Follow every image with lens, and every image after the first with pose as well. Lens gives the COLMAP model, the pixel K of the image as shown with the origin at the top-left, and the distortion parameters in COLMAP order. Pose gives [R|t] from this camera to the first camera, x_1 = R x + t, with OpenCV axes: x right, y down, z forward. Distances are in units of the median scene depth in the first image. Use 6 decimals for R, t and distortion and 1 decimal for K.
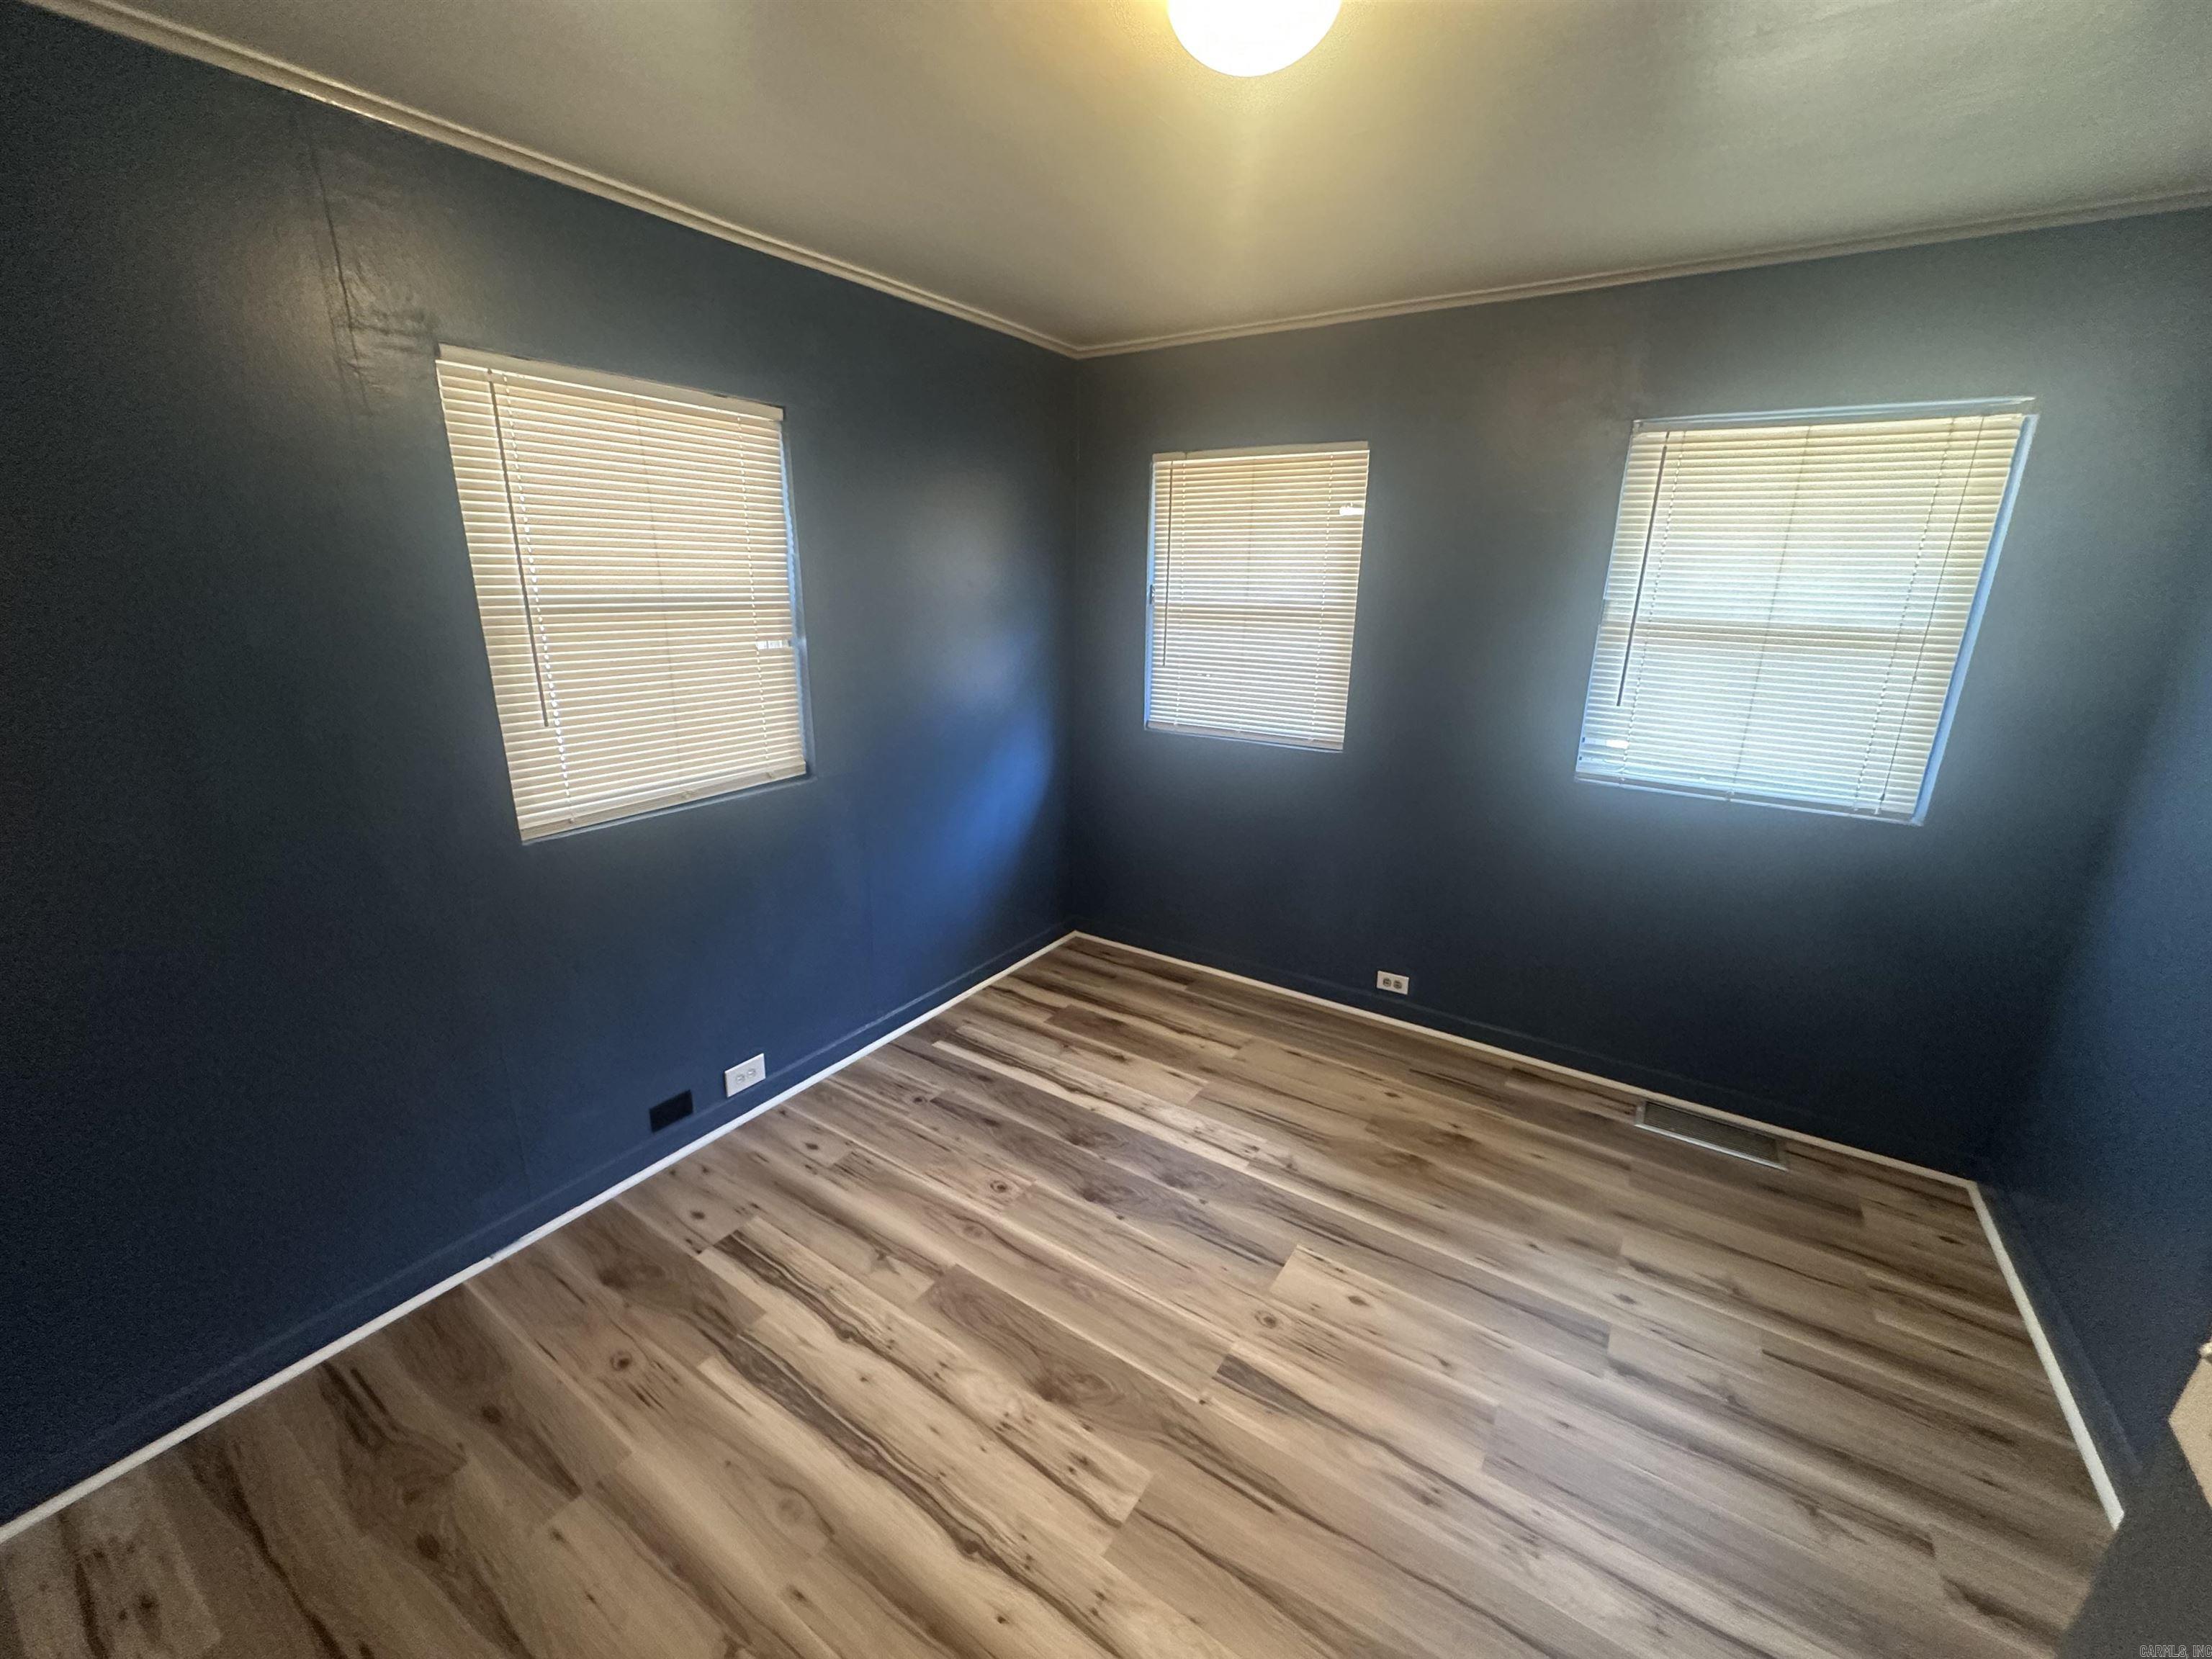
lens RADIAL K [[886.2, 0, 1103.9], [0, 886.2, 830.7], [0, 0, 1]] dist [-0.006210, 0.001217]
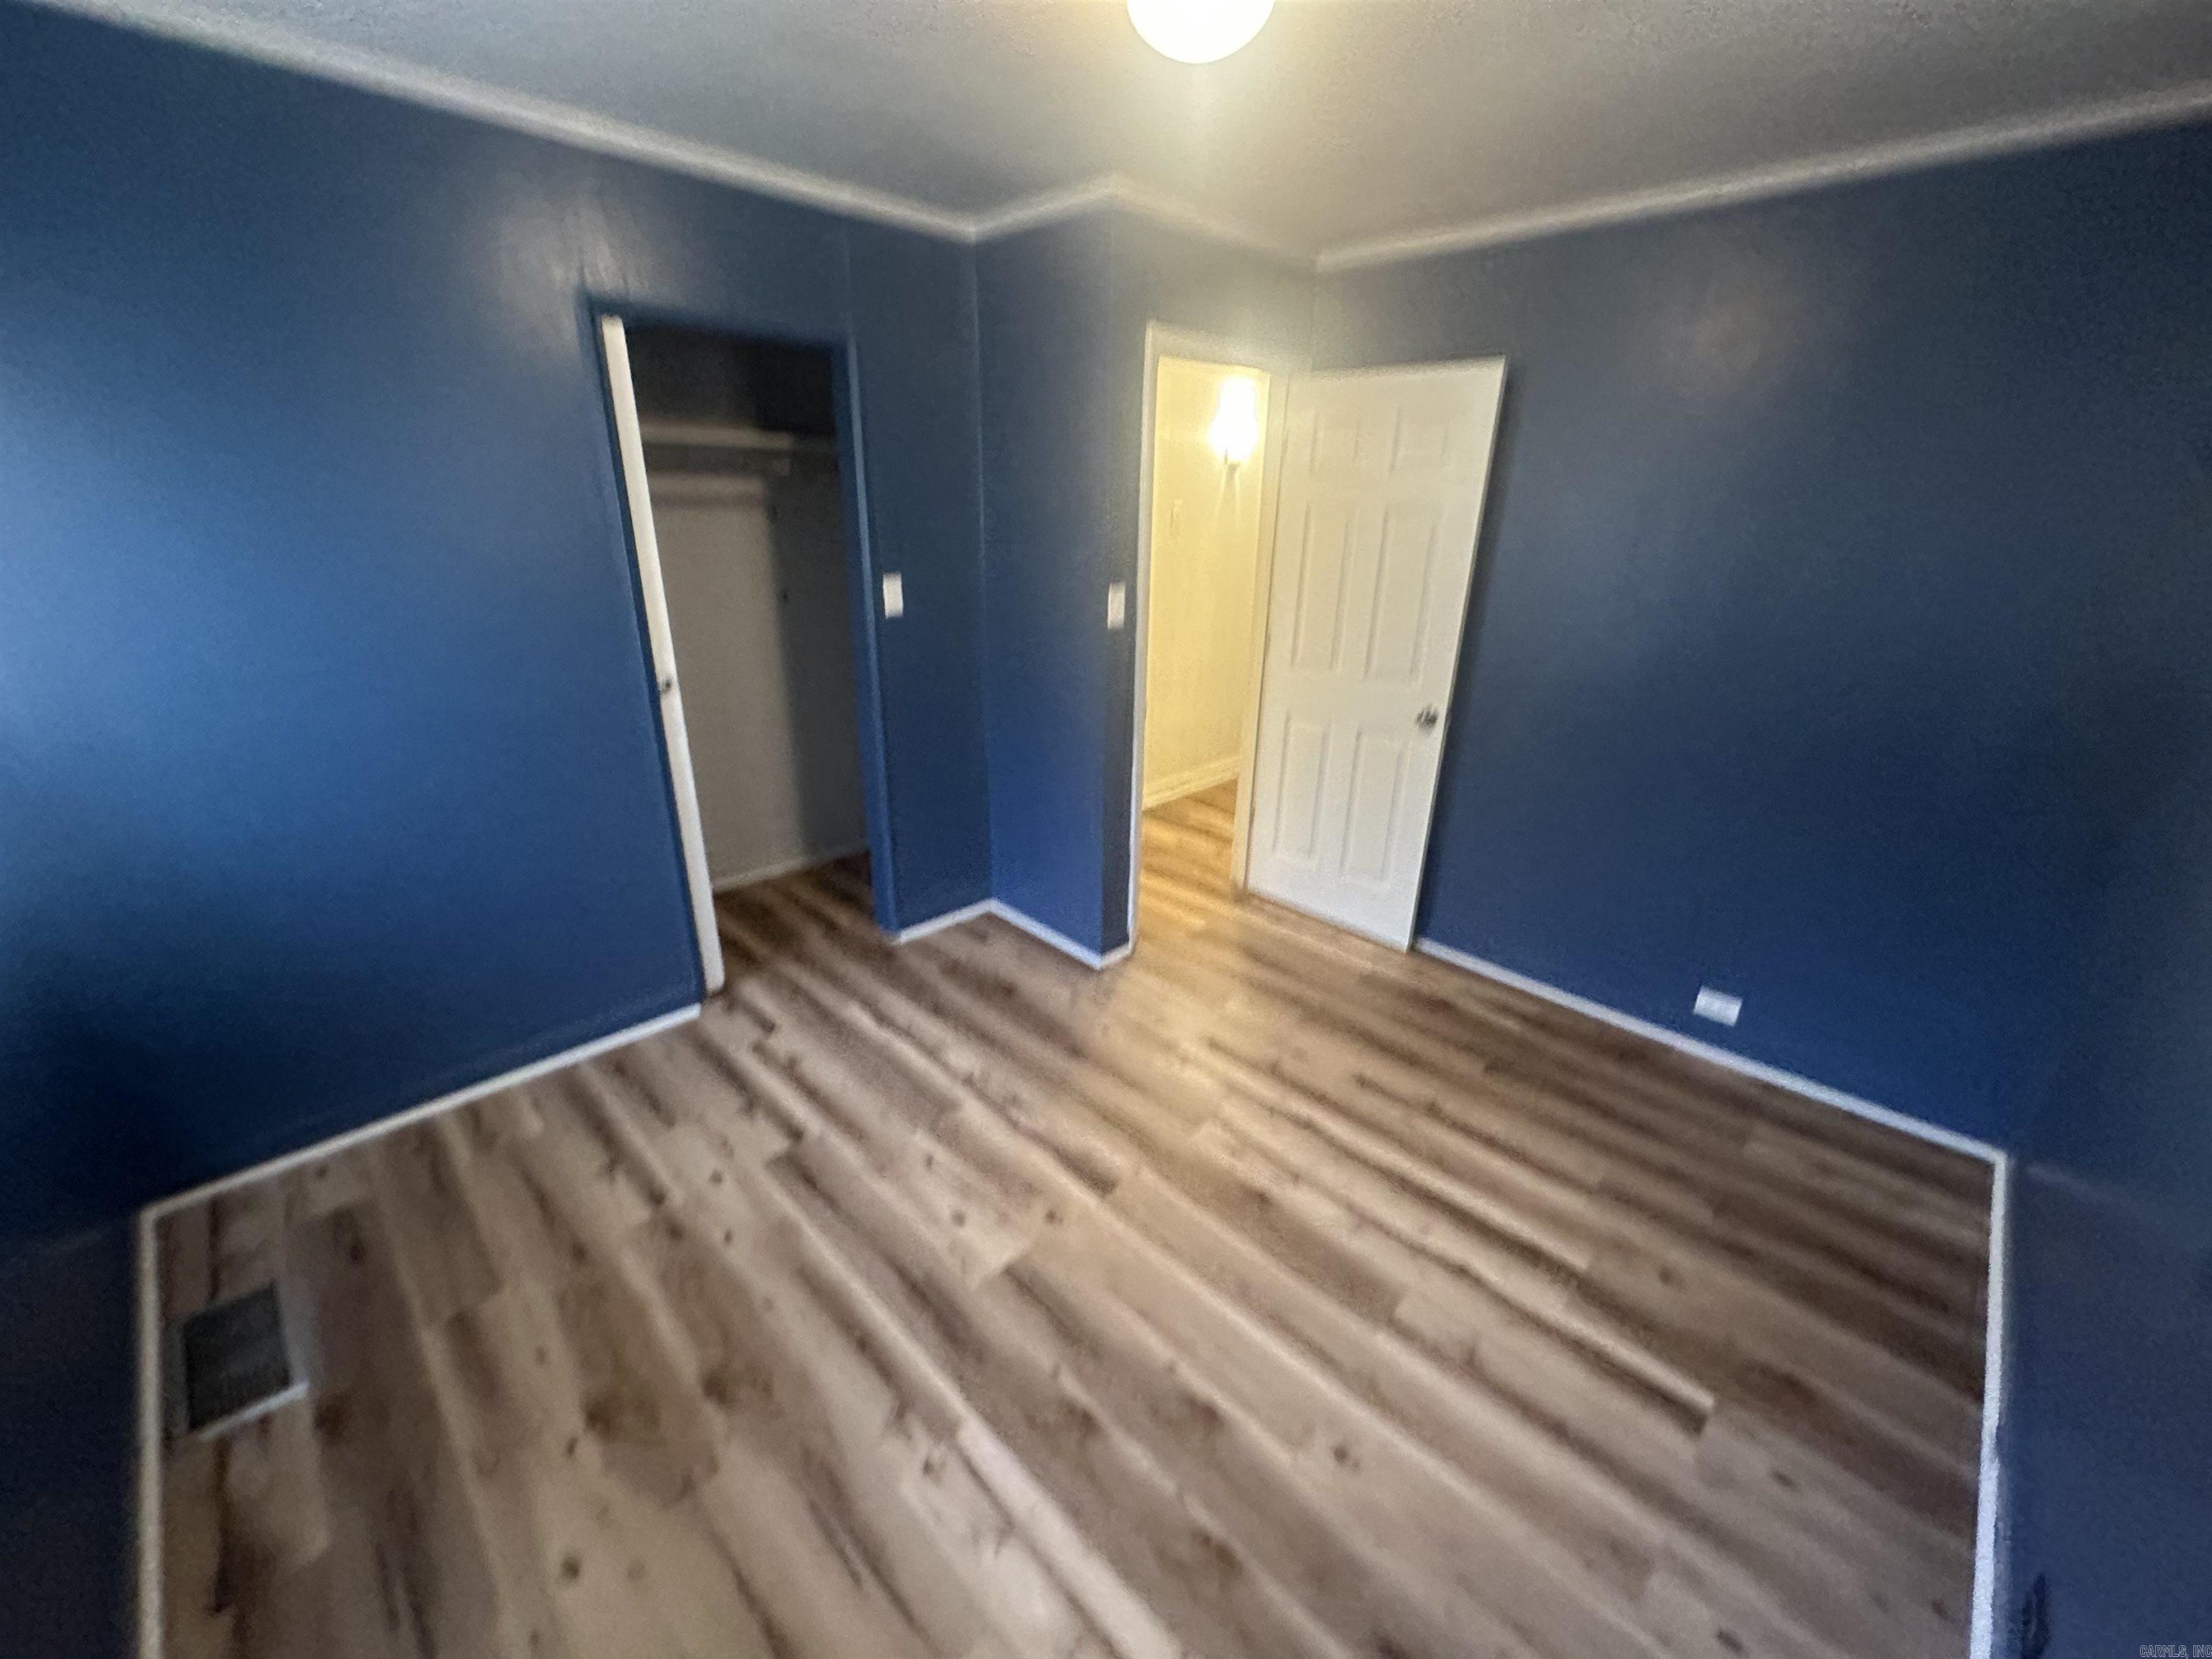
lens RADIAL K [[886.2, 0, 1106.8], [0, 886.2, 830.1], [0, 0, 1]] dist [-0.006210, 0.001217]
pose [[-0.980505, -0.095164, 0.171911, -0.013068], [0.027265, 0.800542, 0.598656, -0.398058], [-0.194593, 0.591672, -0.782341, 1.380198]]
